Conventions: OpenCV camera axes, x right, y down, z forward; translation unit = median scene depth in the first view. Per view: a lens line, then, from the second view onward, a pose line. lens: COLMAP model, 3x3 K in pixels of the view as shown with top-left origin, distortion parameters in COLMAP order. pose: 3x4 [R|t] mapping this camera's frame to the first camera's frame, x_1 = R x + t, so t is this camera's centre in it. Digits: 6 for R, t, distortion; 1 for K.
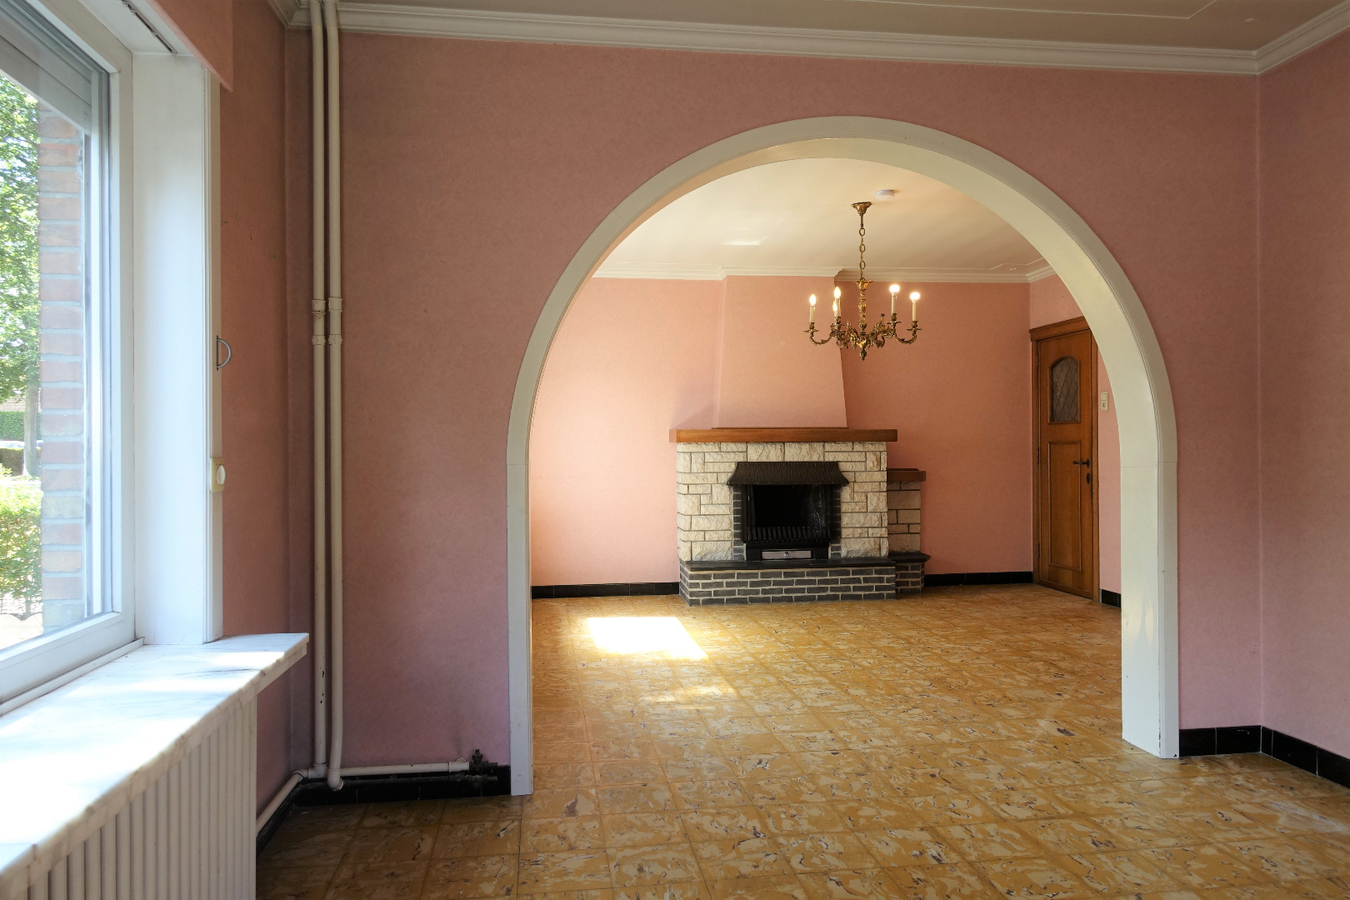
lens RADIAL K [[951.0, 0, 676.3], [0, 951.0, 456.7], [0, 0, 1]] dist [0.014304, 0.006573]
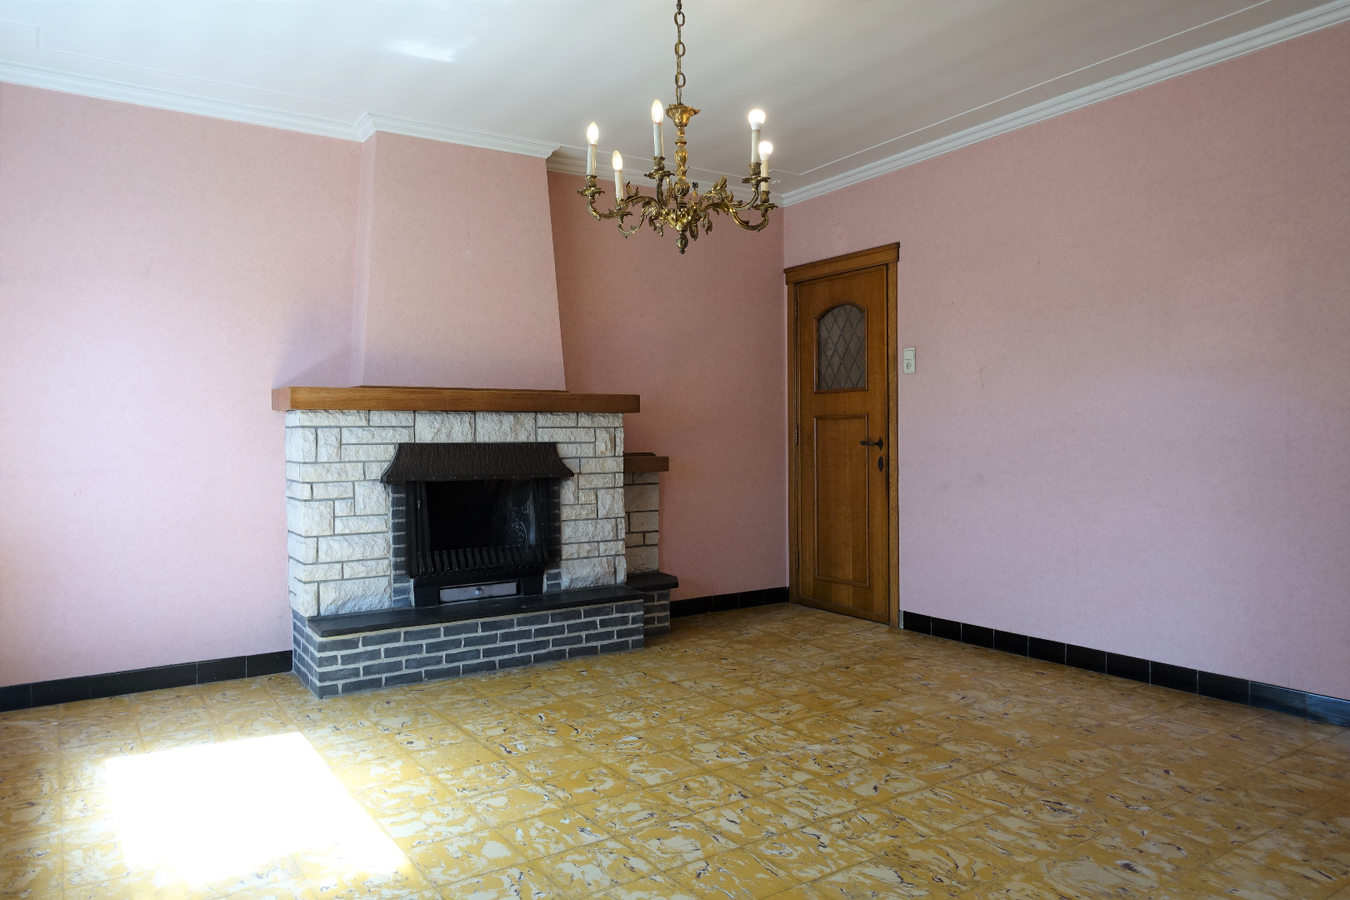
lens RADIAL K [[951.0, 0, 680.1], [0, 951.0, 452.0], [0, 0, 1]] dist [0.014304, 0.006573]
pose [[0.904567, -0.006906, 0.426276, -0.031961], [0.004517, 0.999968, 0.006615, 0.007796], [-0.426308, -0.004058, 0.904569, 0.392001]]
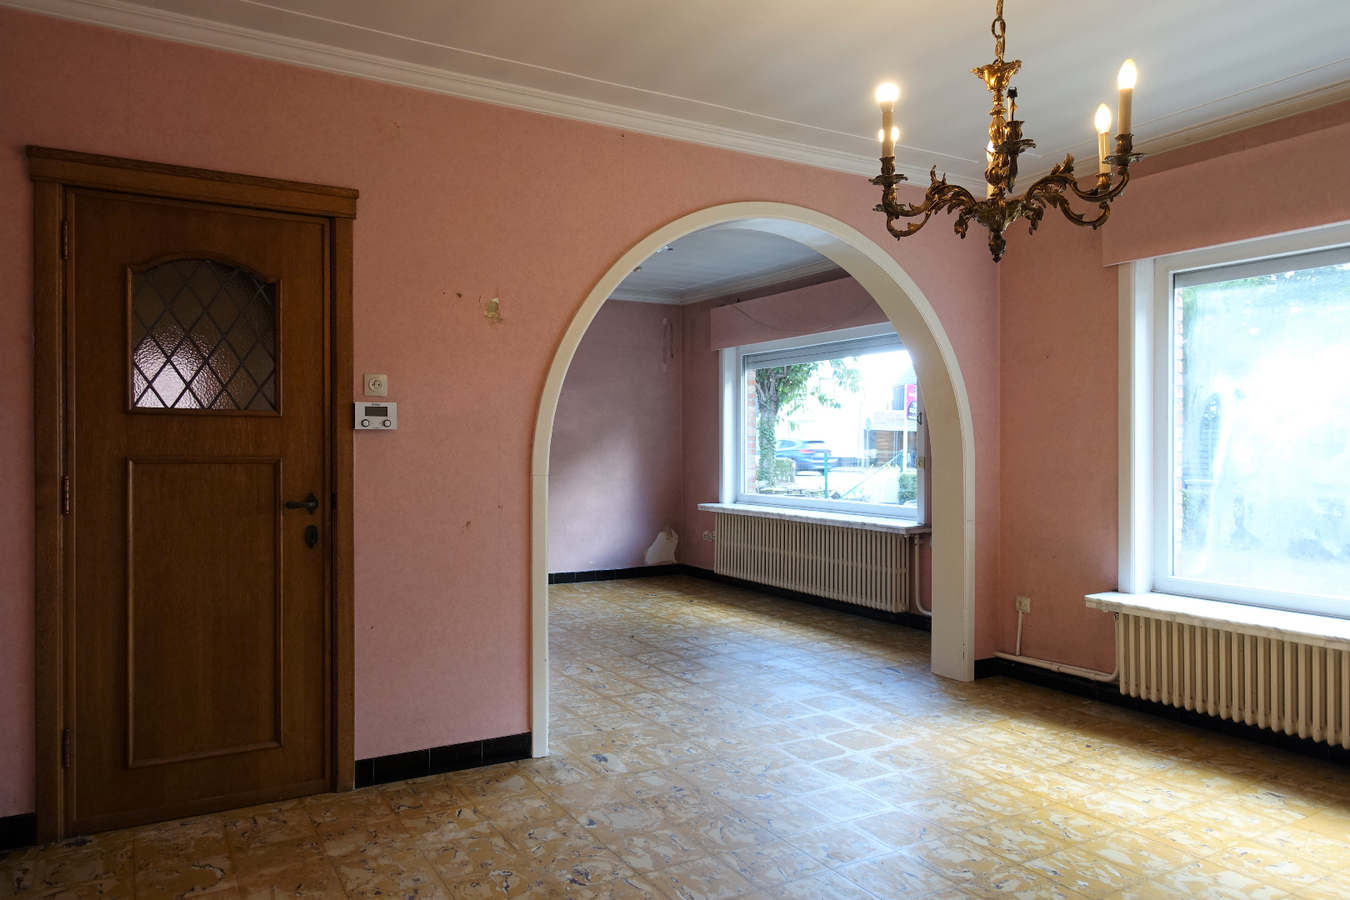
lens RADIAL K [[951.0, 0, 672.0], [0, 951.0, 446.2], [0, 0, 1]] dist [0.014304, 0.006573]
pose [[-0.930181, 0.008732, -0.366996, 0.375857], [0.004313, 0.999908, 0.012858, -0.021598], [0.367075, 0.010377, -0.930134, 1.044335]]
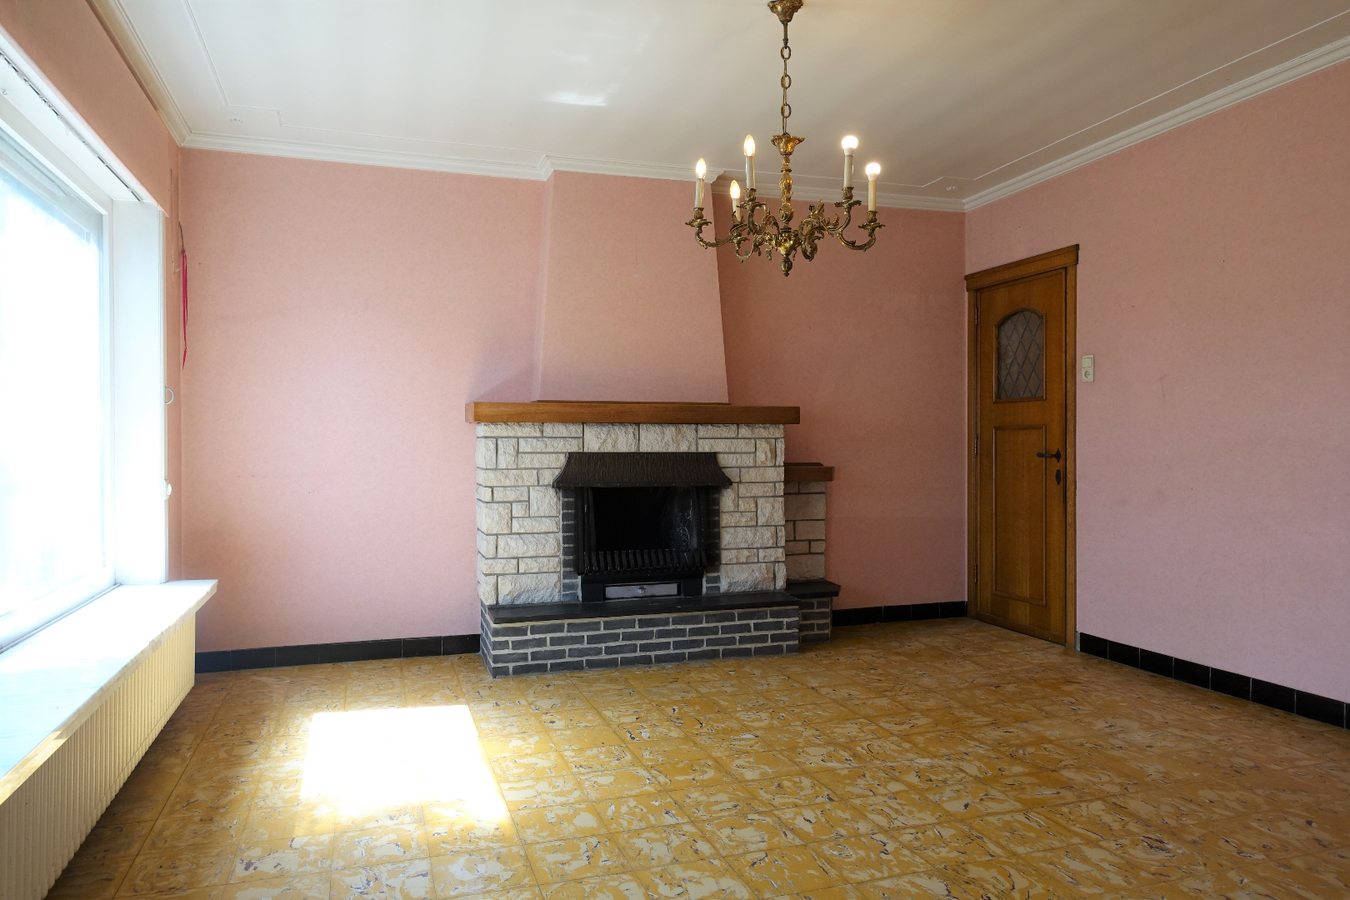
lens RADIAL K [[951.0, 0, 674.0], [0, 951.0, 455.9], [0, 0, 1]] dist [0.014304, 0.006573]
pose [[0.985288, 0.002532, 0.170883, 0.023949], [-0.003678, 0.999973, 0.006391, 0.003337], [-0.170862, -0.006925, 0.985271, 0.345314]]
